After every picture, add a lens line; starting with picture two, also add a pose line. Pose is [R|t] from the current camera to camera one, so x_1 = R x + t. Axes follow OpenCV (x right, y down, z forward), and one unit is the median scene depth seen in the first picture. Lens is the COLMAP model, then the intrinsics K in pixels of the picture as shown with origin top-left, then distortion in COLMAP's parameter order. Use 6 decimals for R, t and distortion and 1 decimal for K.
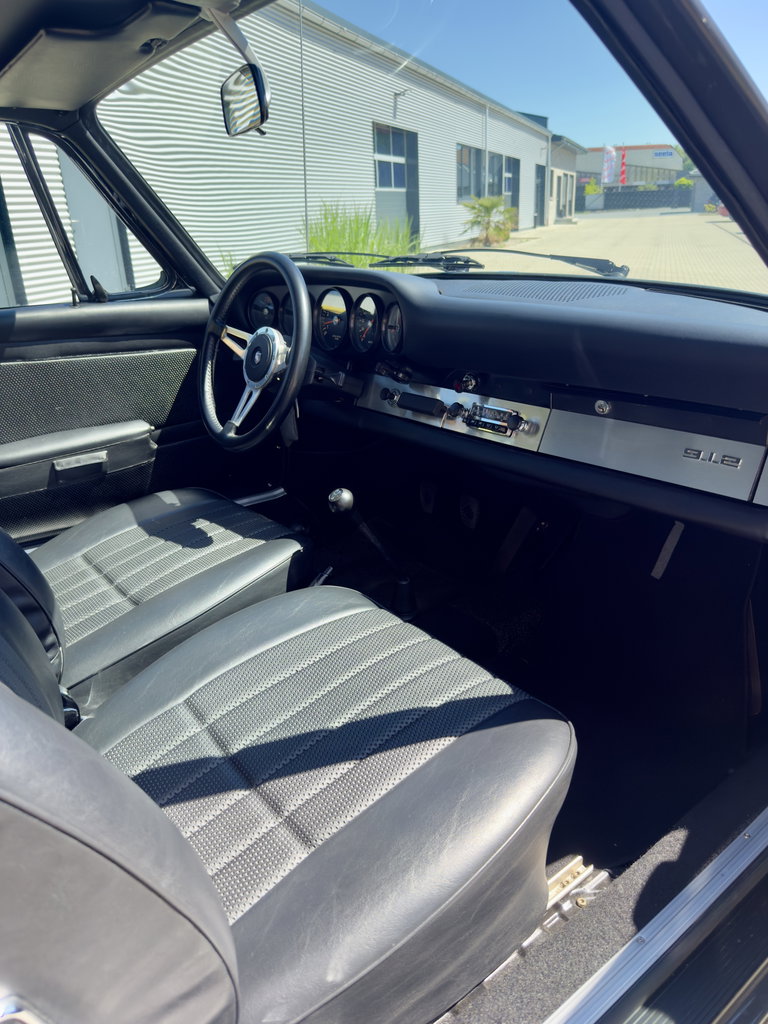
lens RADIAL K [[736.9, 0, 384.0], [0, 736.9, 512.0], [0, 0, 1]] dist [-0.002846, -0.006306]
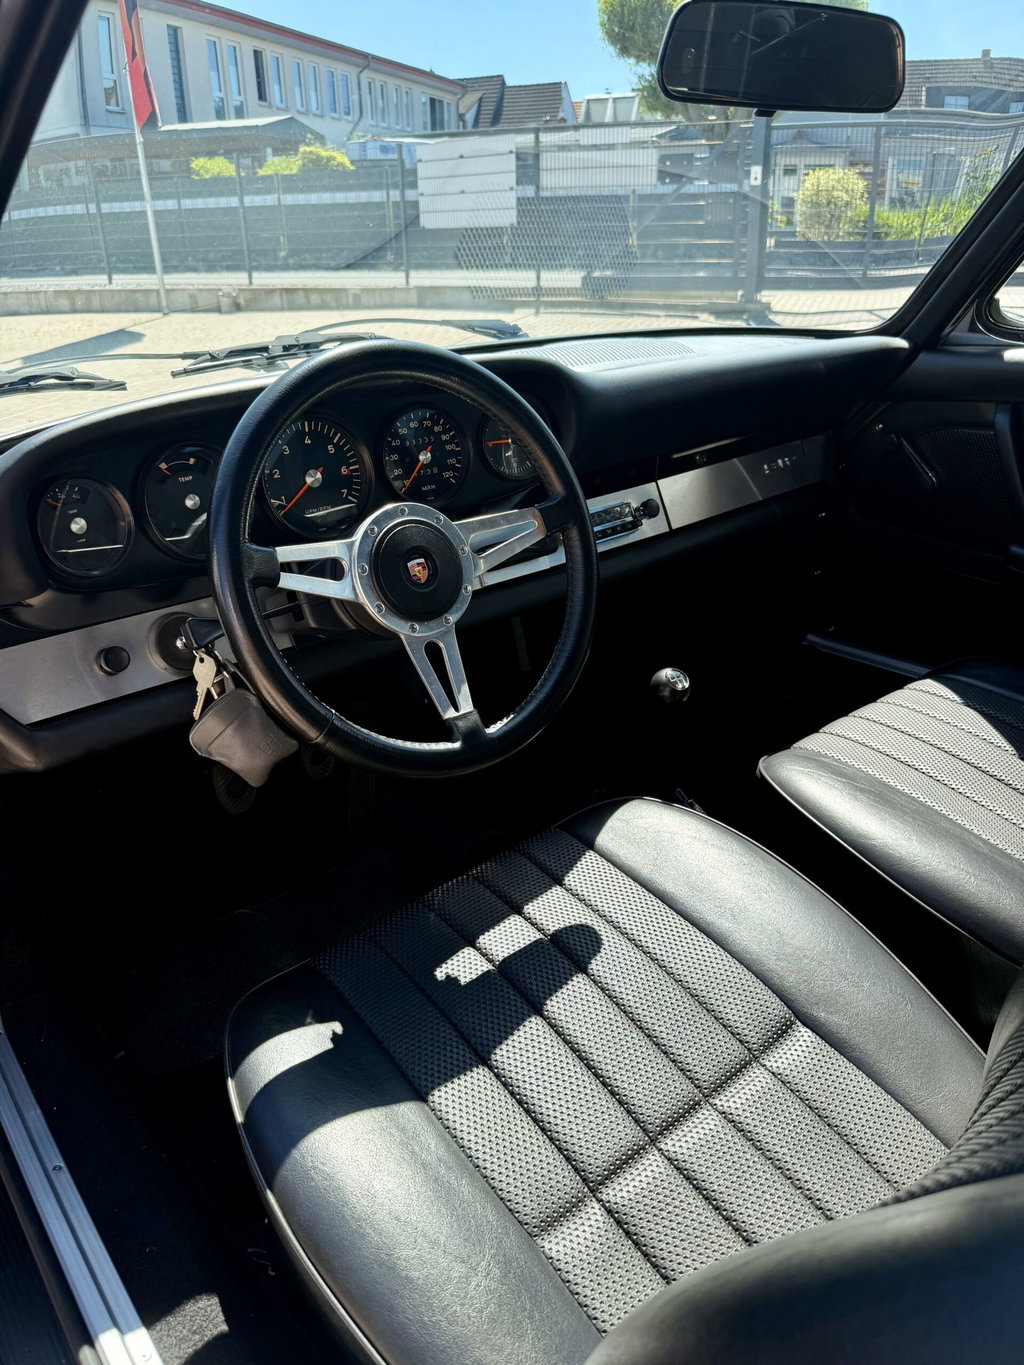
lens RADIAL K [[982.4, 0, 512.0], [0, 982.4, 682.5], [0, 0, 1]] dist [-0.002846, -0.006306]
pose [[-0.014980, -0.390933, 0.920297, -0.754059], [0.390811, 0.844895, 0.365265, -0.346716], [-0.920349, 0.365134, 0.140125, 0.867192]]
